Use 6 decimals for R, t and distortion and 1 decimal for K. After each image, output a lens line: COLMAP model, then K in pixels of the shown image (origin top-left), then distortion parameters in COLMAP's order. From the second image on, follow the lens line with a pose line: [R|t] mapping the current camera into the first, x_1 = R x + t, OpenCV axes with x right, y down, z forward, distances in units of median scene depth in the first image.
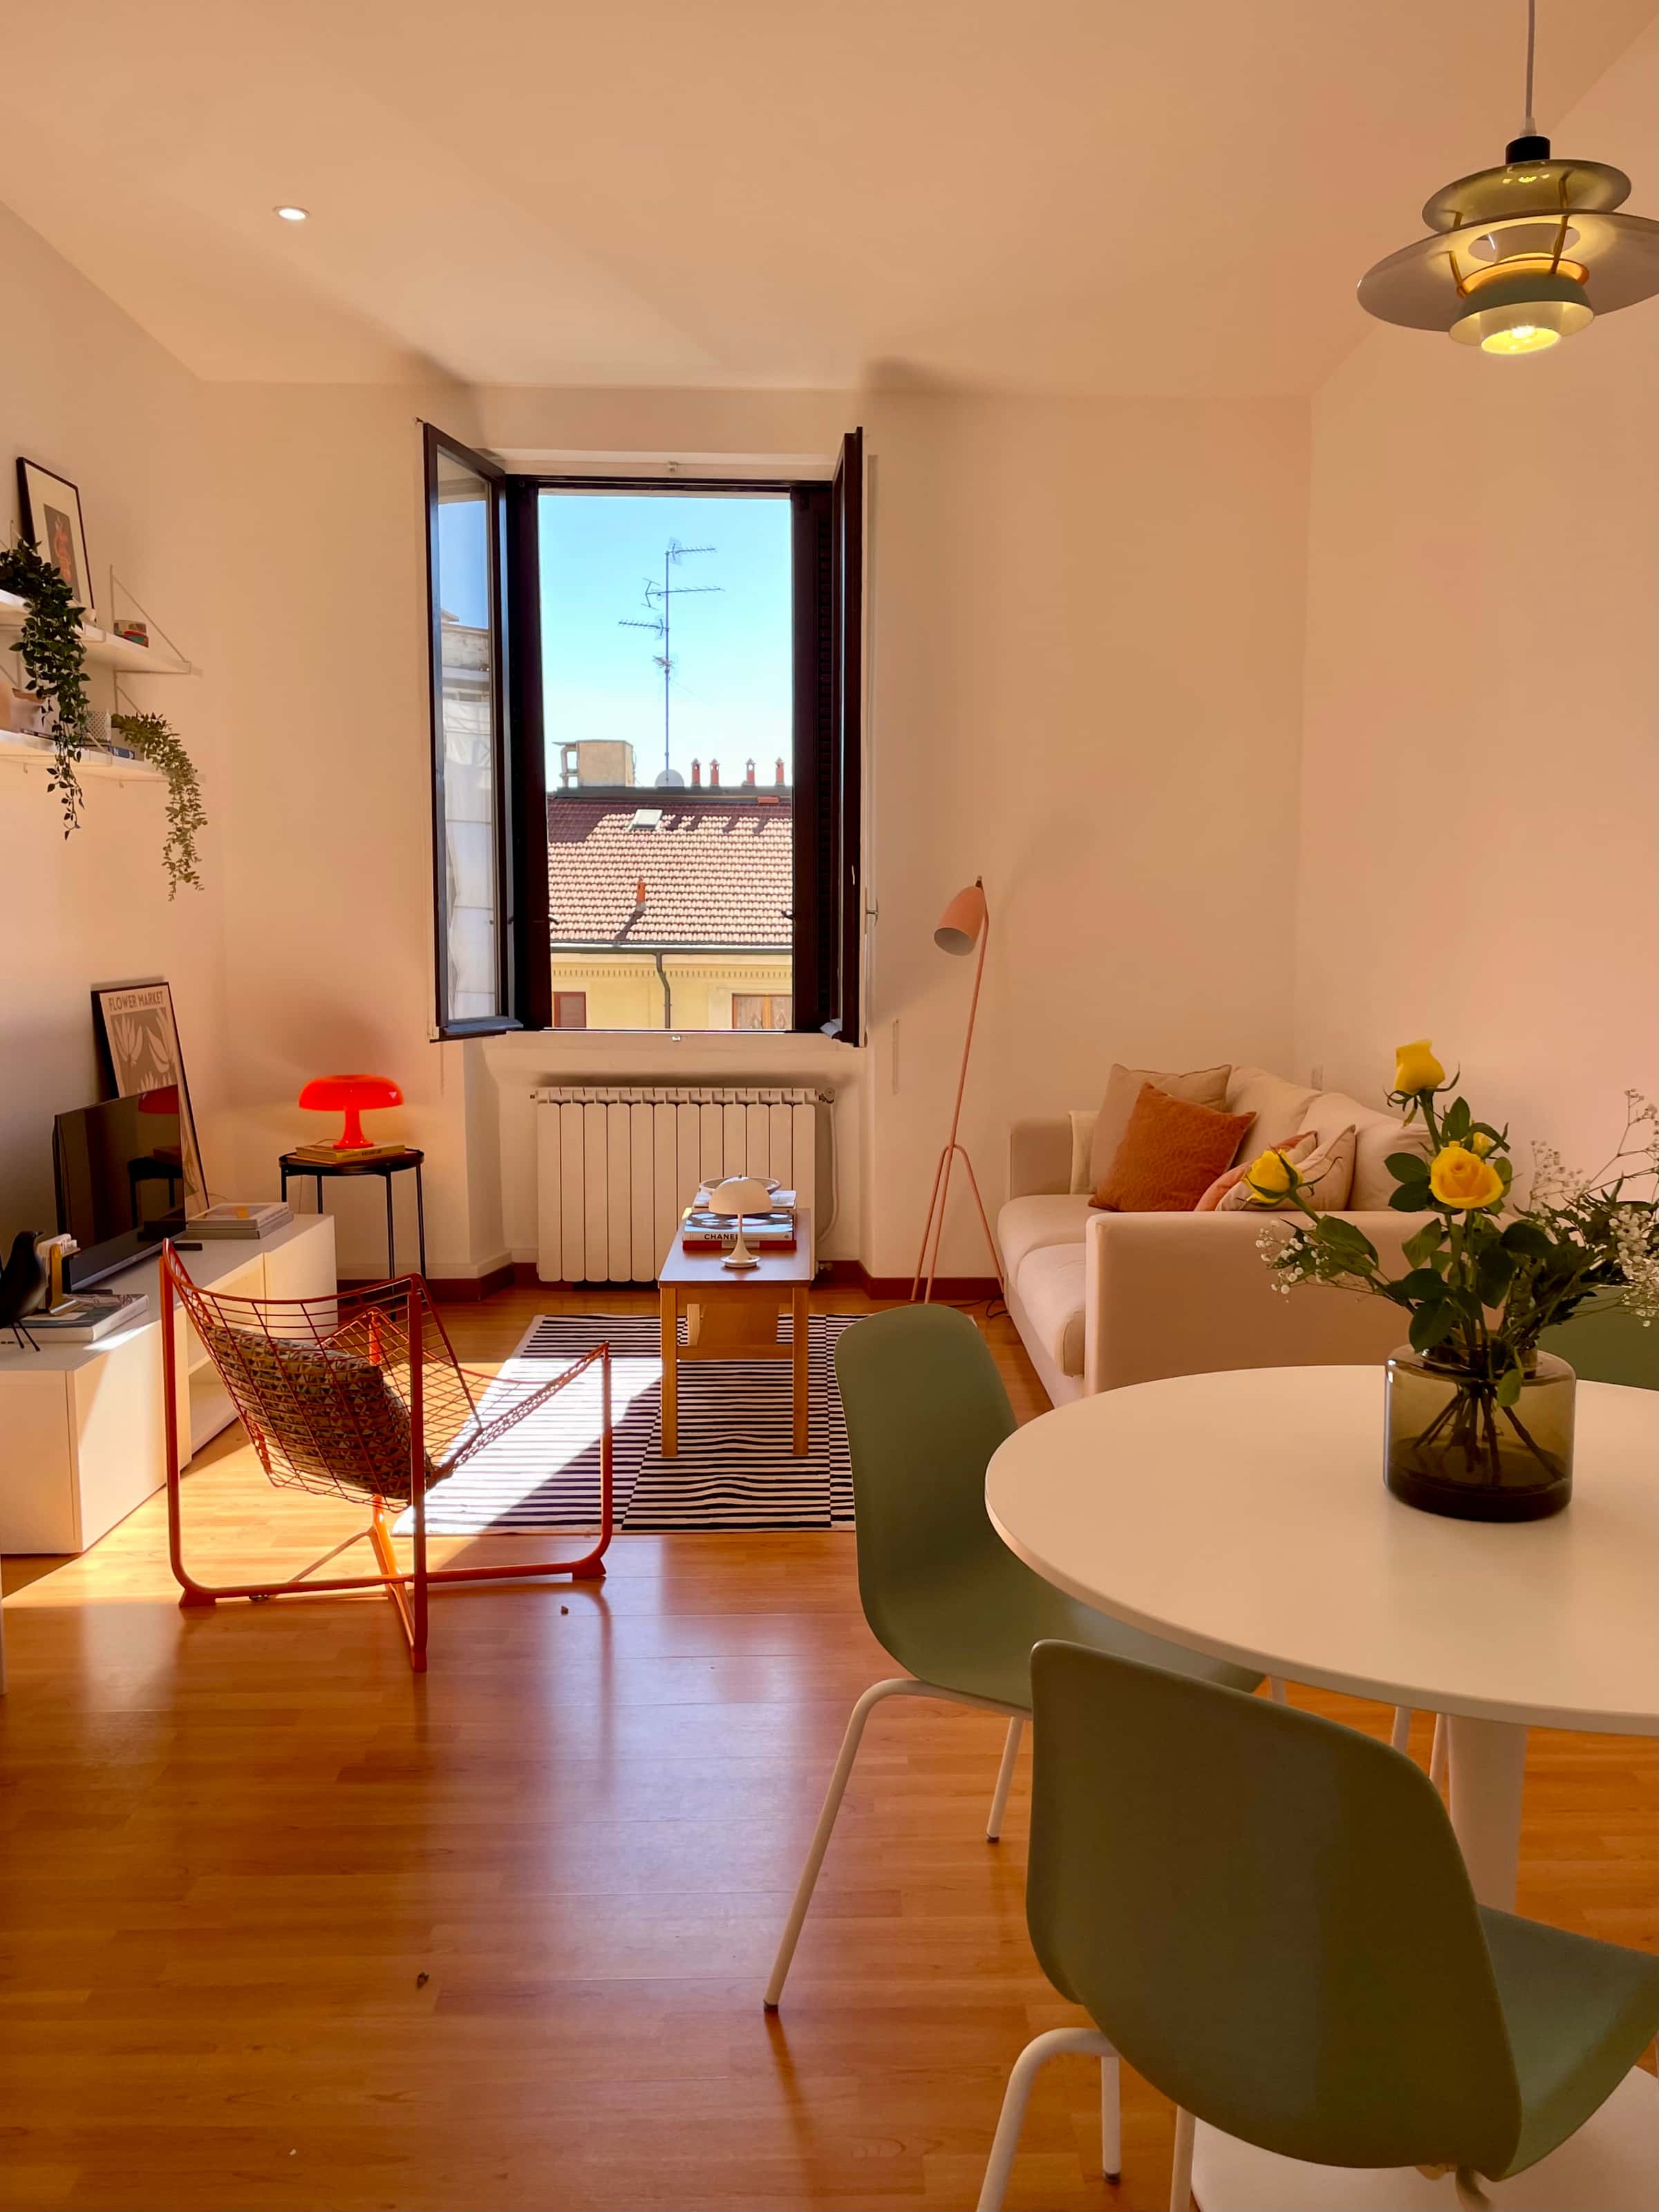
lens RADIAL K [[1741.4, 0, 878.9], [0, 1741.4, 1121.0], [0, 0, 1]] dist [0.104065, -0.116141]
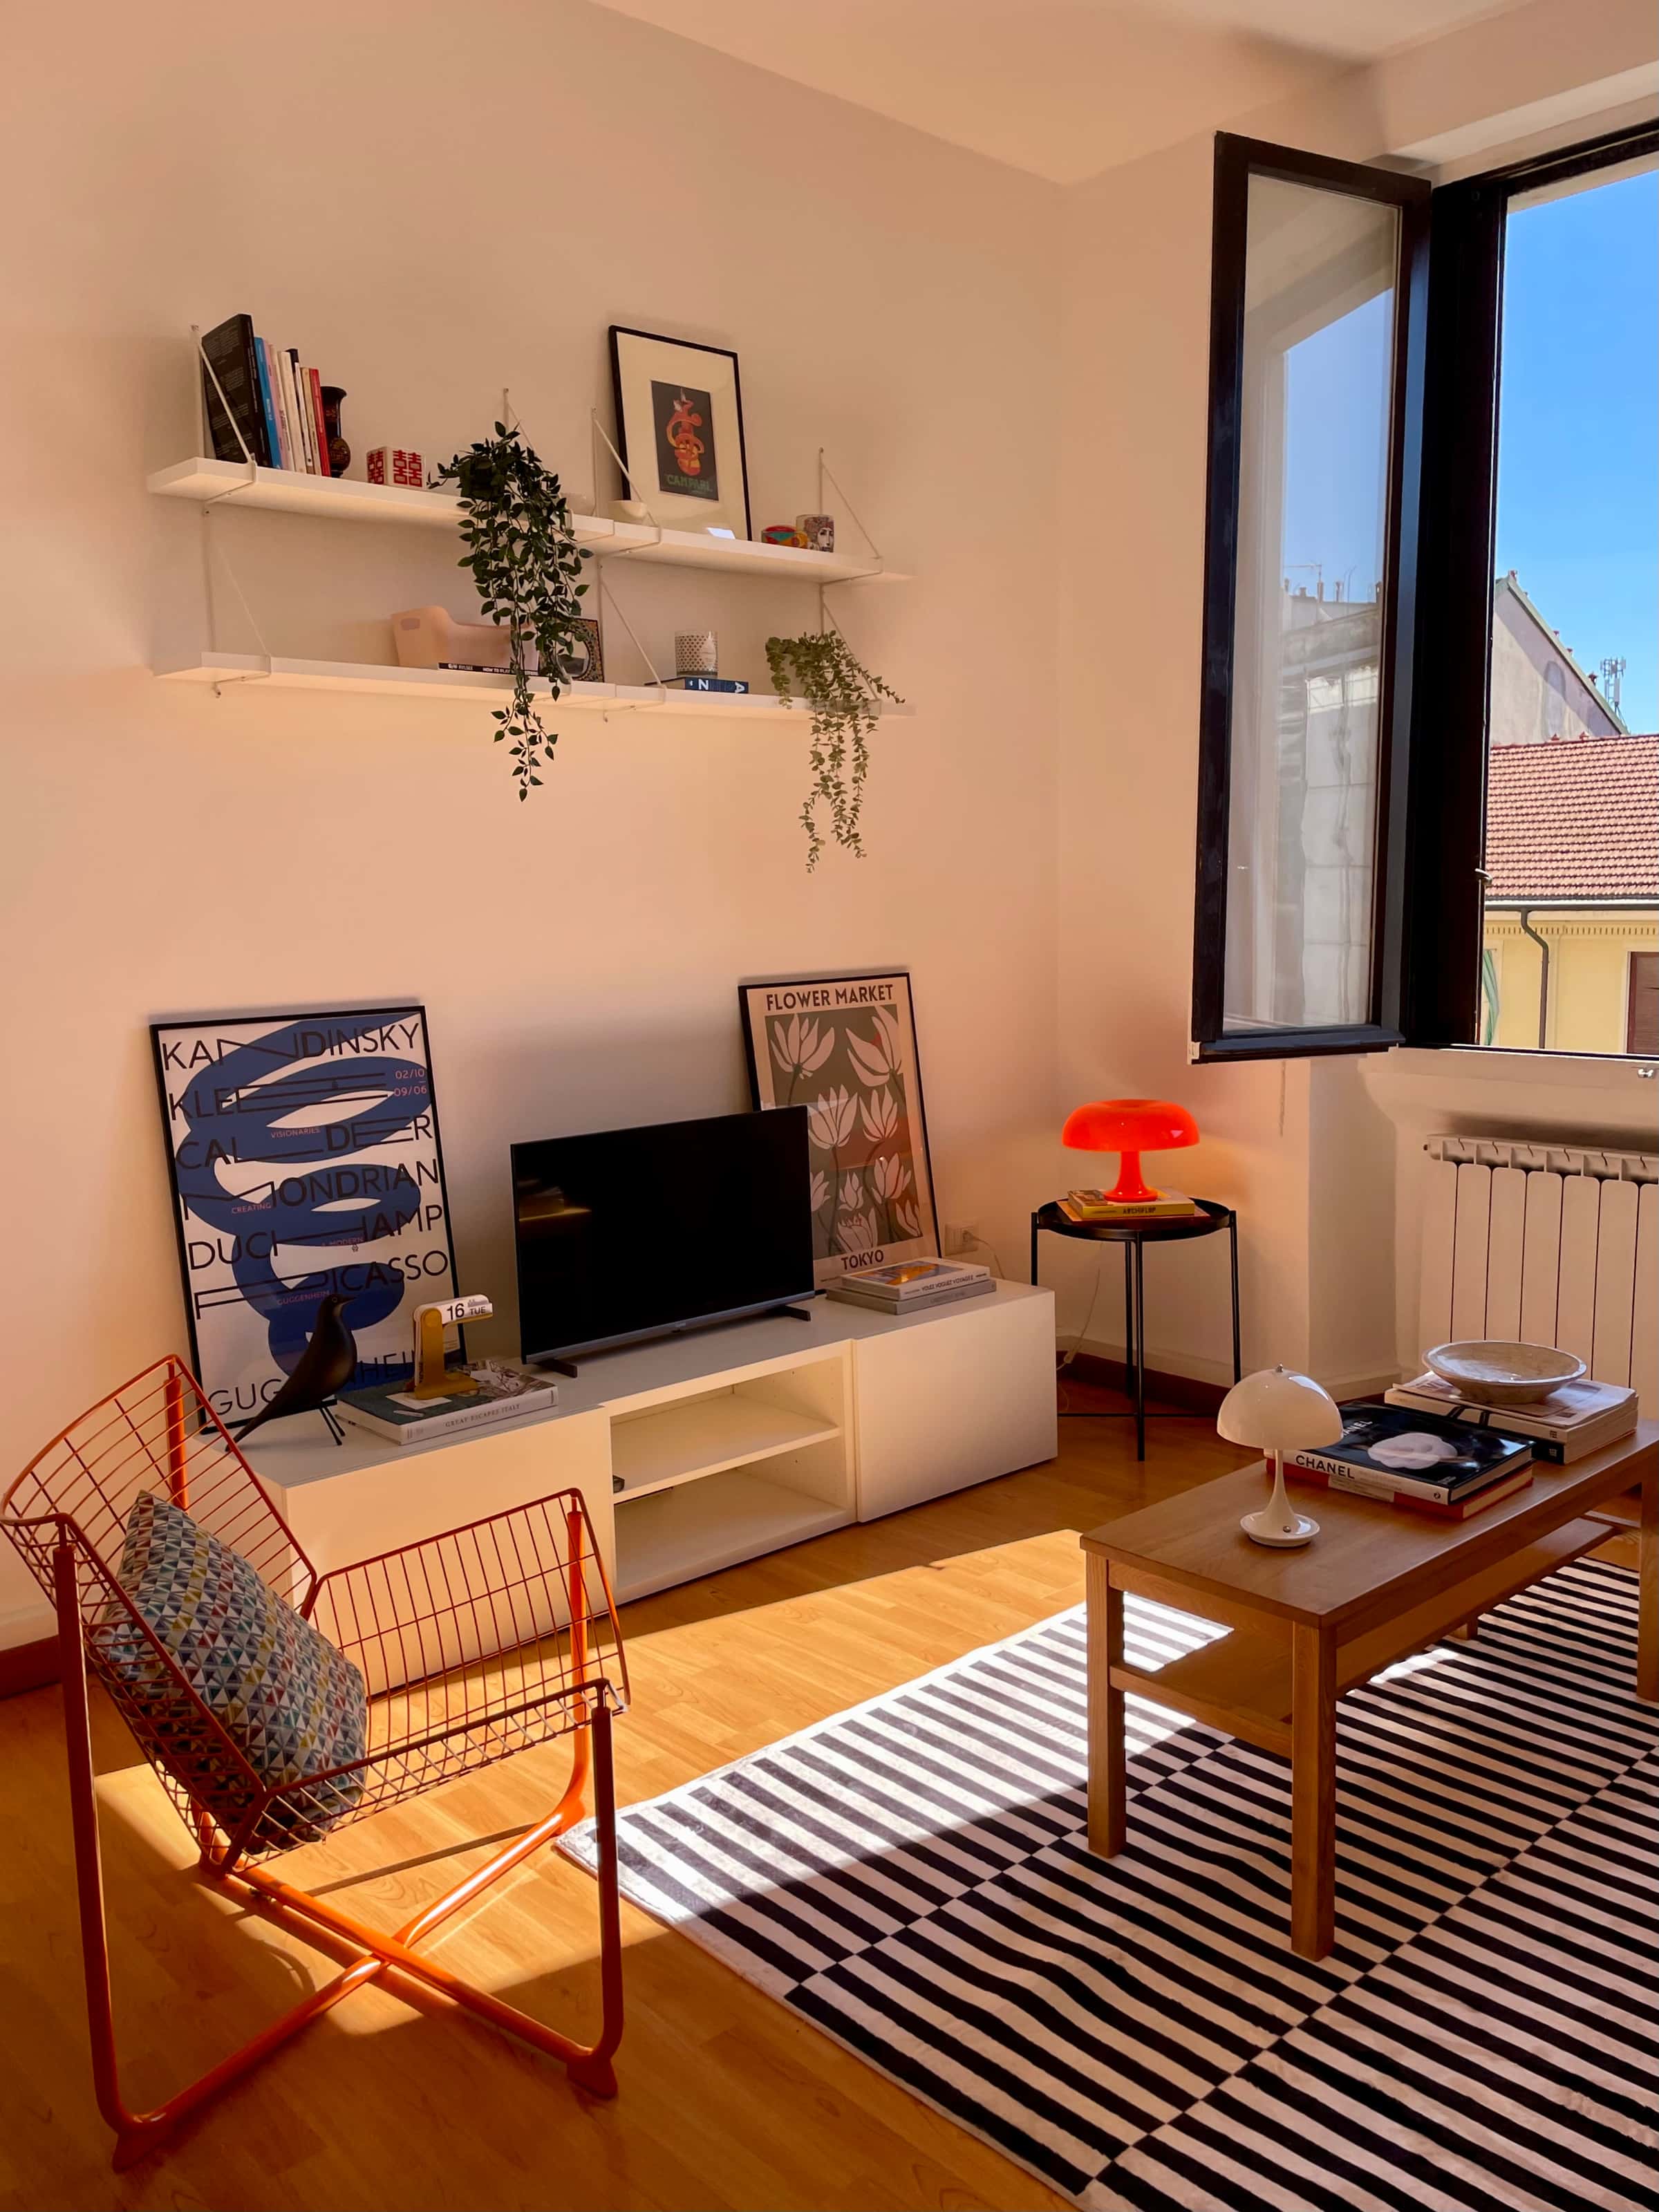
lens RADIAL K [[1768.0, 0, 853.9], [0, 1768.0, 1121.0], [0, 0, 1]] dist [0.109286, -0.154971]
pose [[0.649953, 0.079157, -0.755840, 0.196828], [-0.063797, 0.996733, 0.049525, -0.050681], [0.757292, 0.016031, 0.652880, 0.465524]]
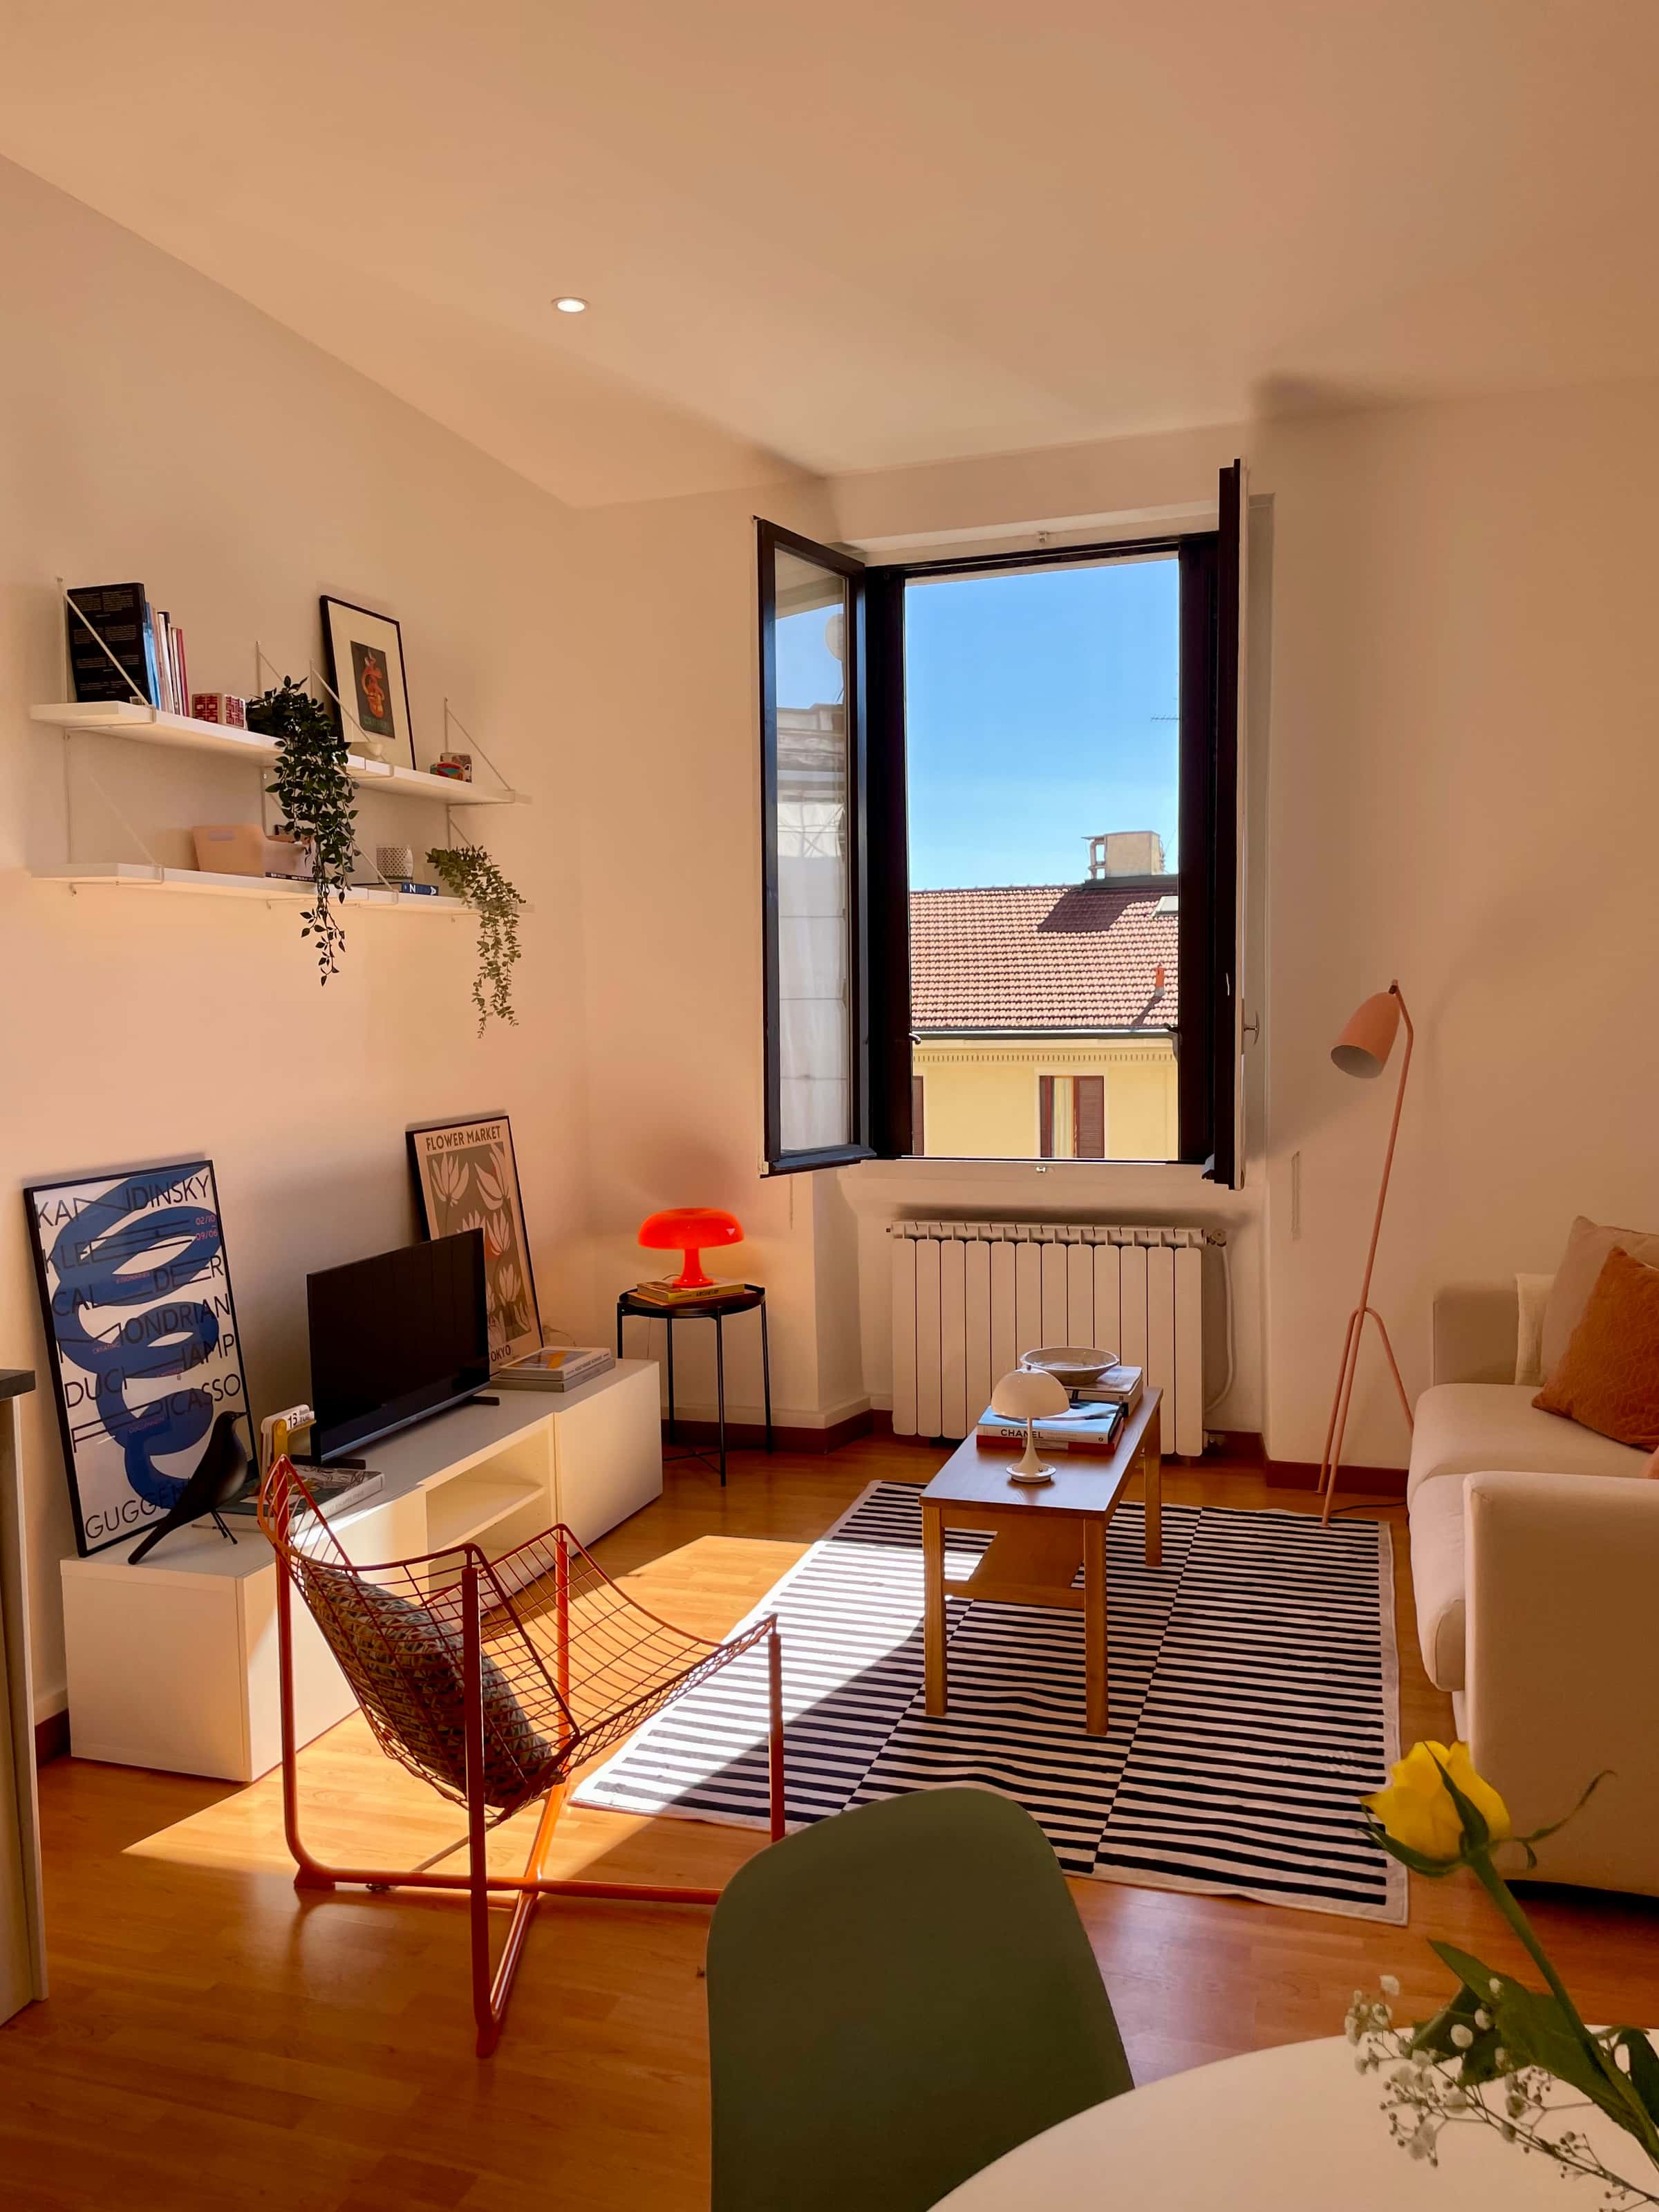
lens RADIAL K [[1654.9, 0, 842.2], [0, 1654.9, 1117.2], [0, 0, 1]] dist [0.103106, -0.117585]
pose [[0.942534, 0.000945, -0.334110, 0.081554], [-0.015632, 0.999026, -0.041273, -0.043335], [0.333746, 0.044124, 0.941630, 0.197413]]
